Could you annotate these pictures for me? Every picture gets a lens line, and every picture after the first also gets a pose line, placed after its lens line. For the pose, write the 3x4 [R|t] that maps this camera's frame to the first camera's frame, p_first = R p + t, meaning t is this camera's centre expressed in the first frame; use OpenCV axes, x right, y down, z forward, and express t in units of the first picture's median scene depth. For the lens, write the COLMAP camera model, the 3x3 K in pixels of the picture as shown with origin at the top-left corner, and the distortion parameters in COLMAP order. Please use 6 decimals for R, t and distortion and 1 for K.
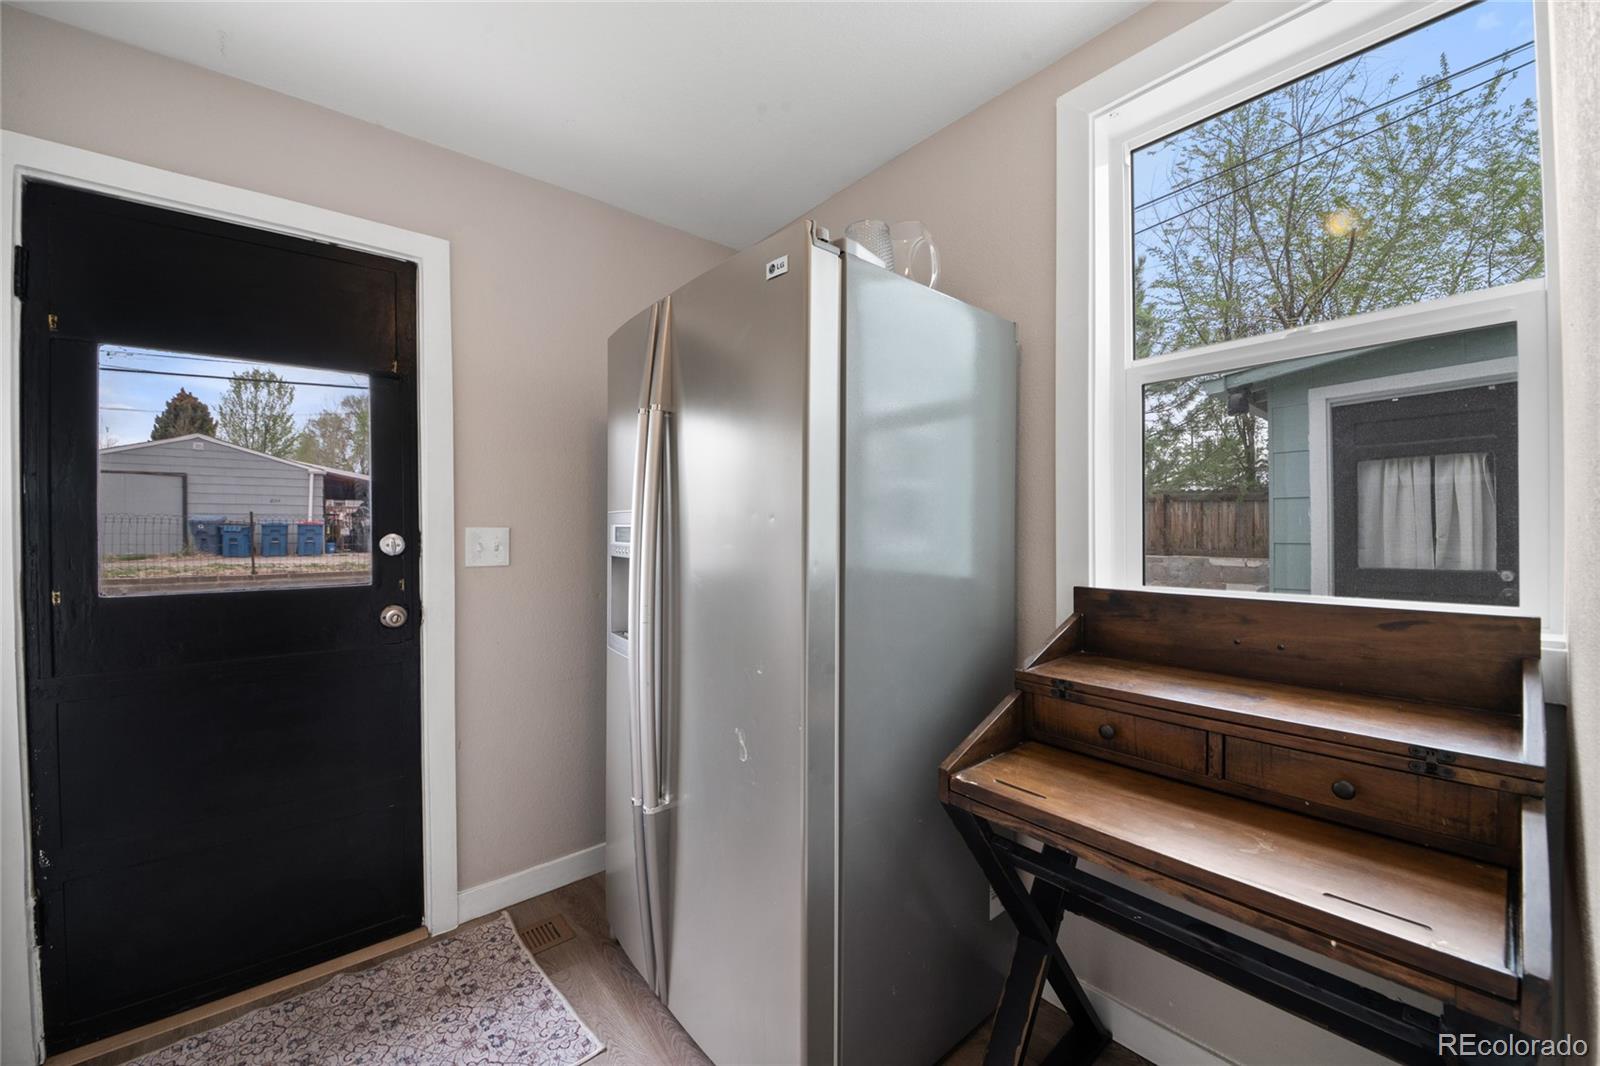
lens RADIAL K [[591.6, 0, 808.1], [0, 591.6, 539.9], [0, 0, 1]] dist [-0.009538, -0.000827]
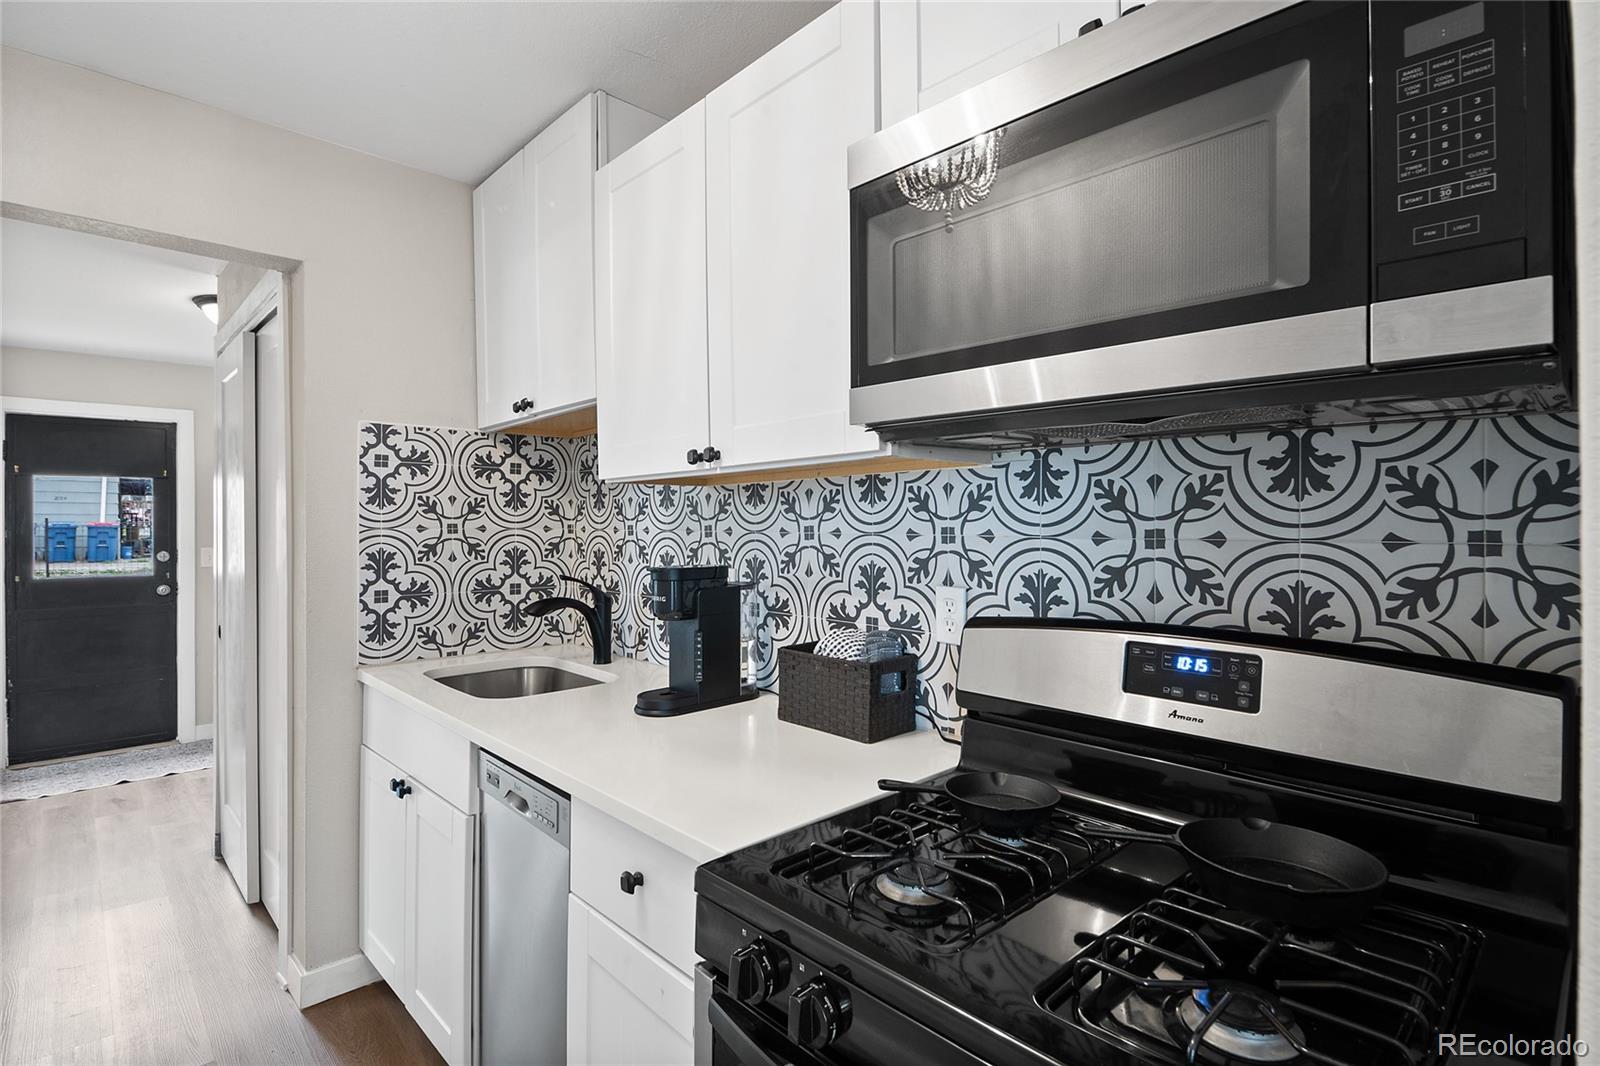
lens RADIAL K [[760.9, 0, 810.4], [0, 760.9, 528.2], [0, 0, 1]] dist [0.008823, -0.005918]
pose [[0.998813, -0.000945, 0.048706, 1.625634], [0.001644, 0.999896, -0.014311, -0.054735], [-0.048688, 0.014374, 0.998711, -2.035542]]
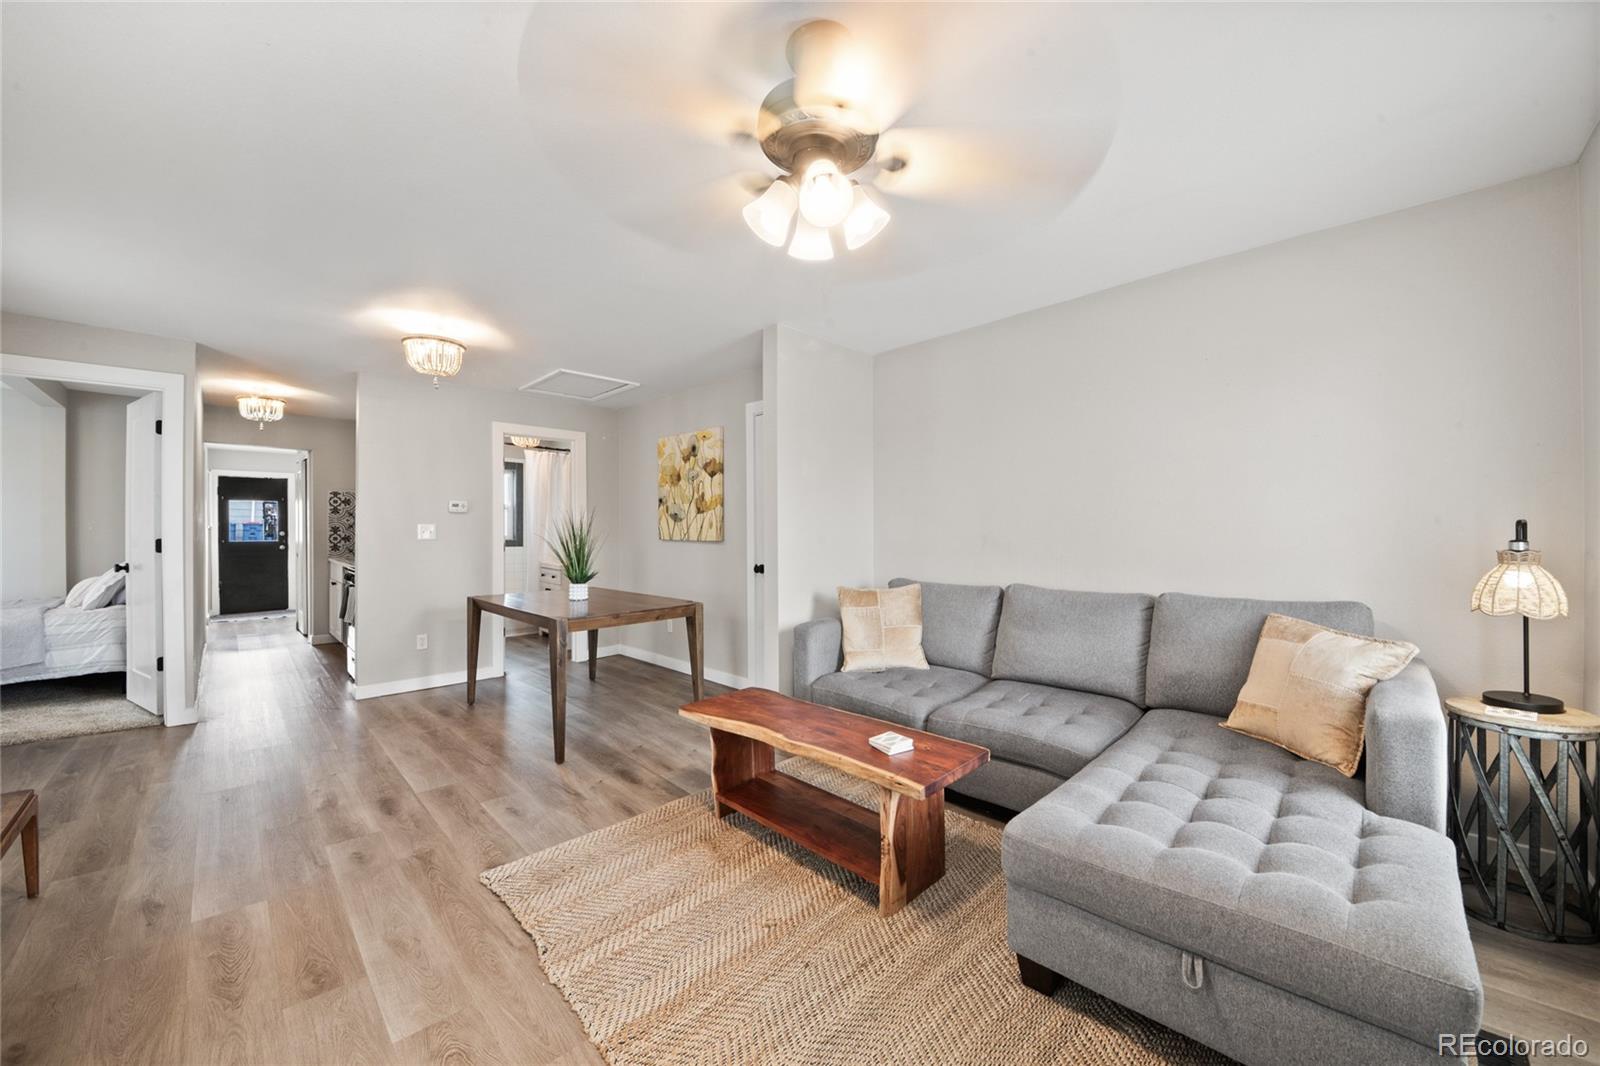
lens RADIAL K [[561.3, 0, 811.2], [0, 561.3, 531.0], [0, 0, 1]] dist [-0.020529, -0.000674]
pose [[0.995303, 0.001830, 0.096795, 3.764793], [-0.000851, 0.999948, -0.010158, 0.033214], [-0.096808, 0.010027, 0.995253, -4.645286]]
